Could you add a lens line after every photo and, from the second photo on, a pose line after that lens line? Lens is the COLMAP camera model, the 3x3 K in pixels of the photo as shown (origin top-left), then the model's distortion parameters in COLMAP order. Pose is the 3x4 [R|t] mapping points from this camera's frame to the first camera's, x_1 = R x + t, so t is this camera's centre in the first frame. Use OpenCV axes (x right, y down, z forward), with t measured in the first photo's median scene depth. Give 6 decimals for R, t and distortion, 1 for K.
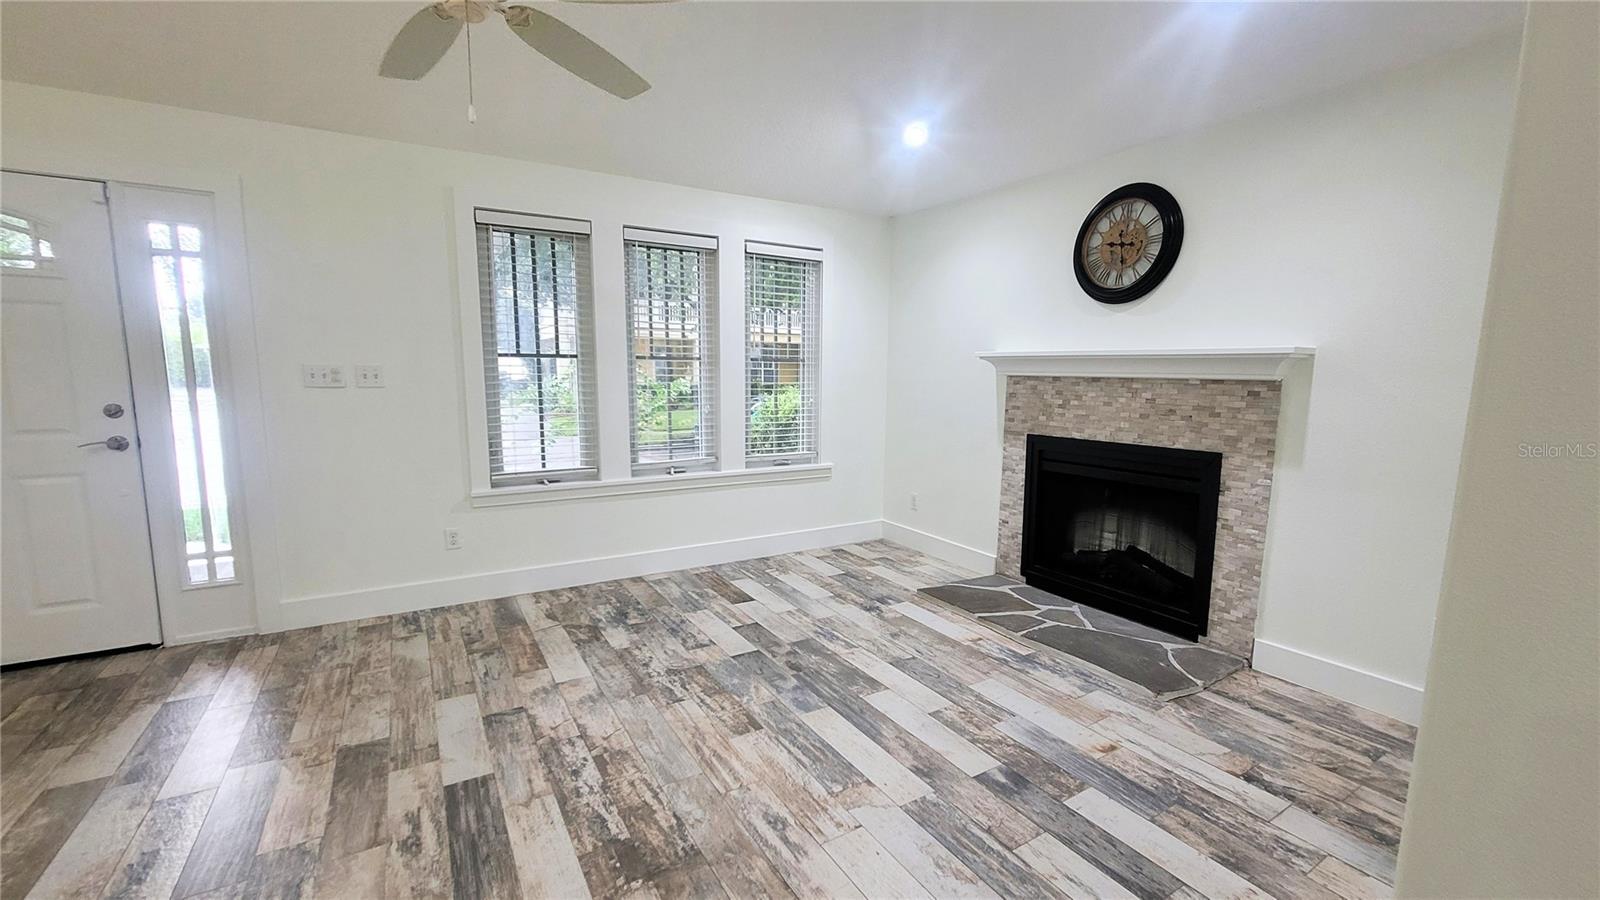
lens RADIAL K [[651.3, 0, 804.2], [0, 651.3, 467.2], [0, 0, 1]] dist [-0.004077, -0.000122]
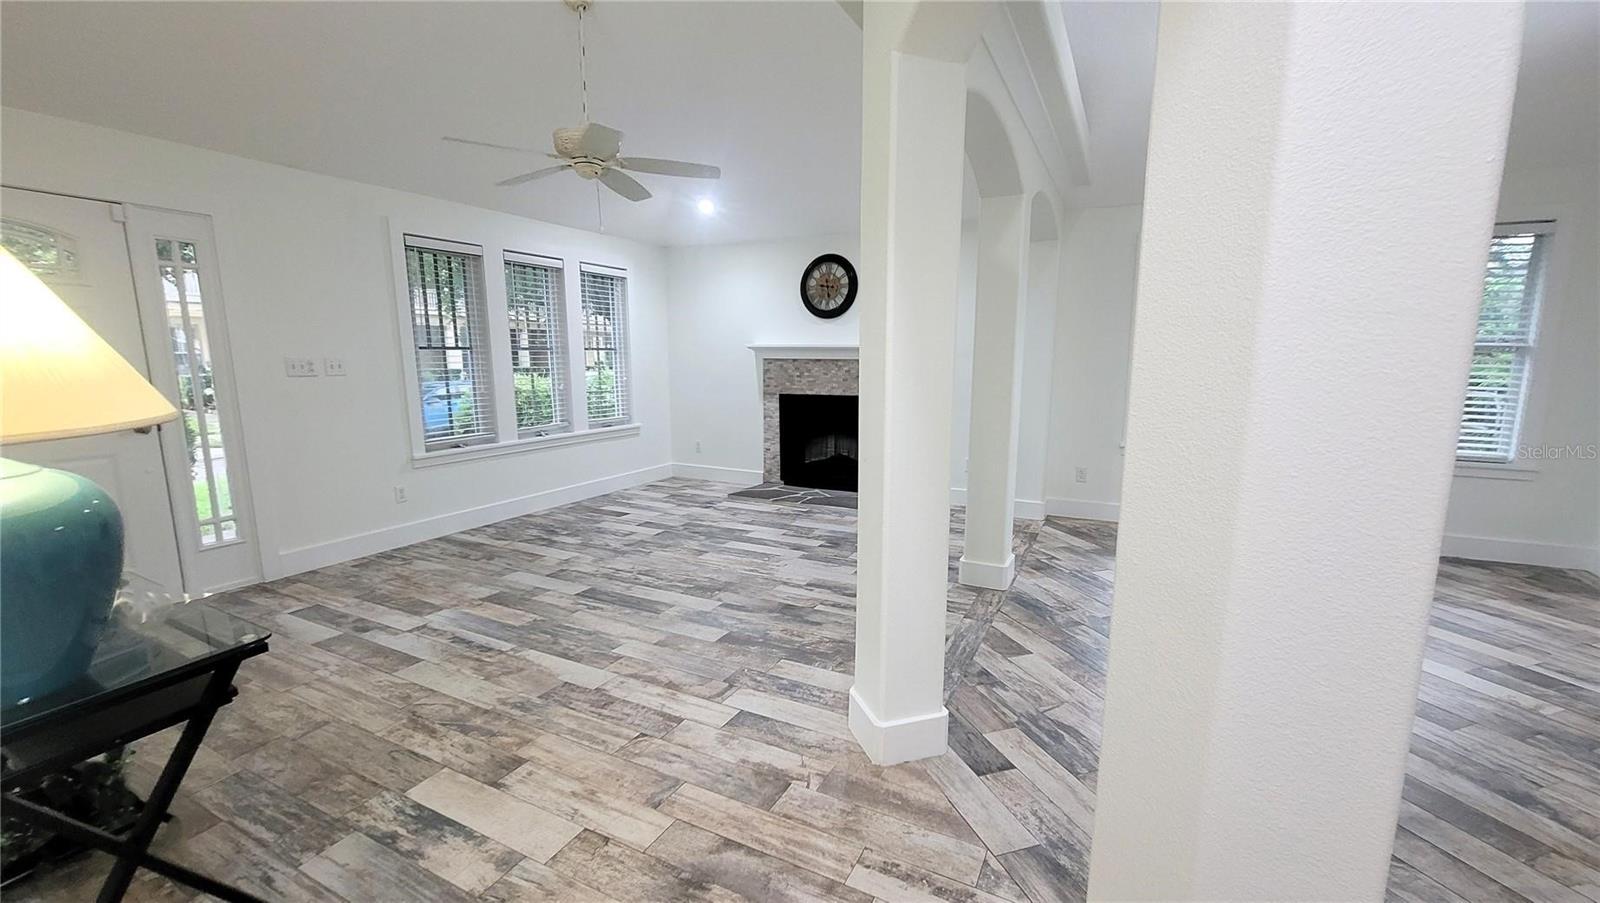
lens RADIAL K [[651.3, 0, 804.2], [0, 651.3, 468.7], [0, 0, 1]] dist [-0.004077, -0.000122]
pose [[0.851742, -0.100258, 0.514280, -0.536788], [0.083945, 0.994955, 0.054937, 0.059781], [-0.517193, -0.003620, 0.855861, -0.514329]]
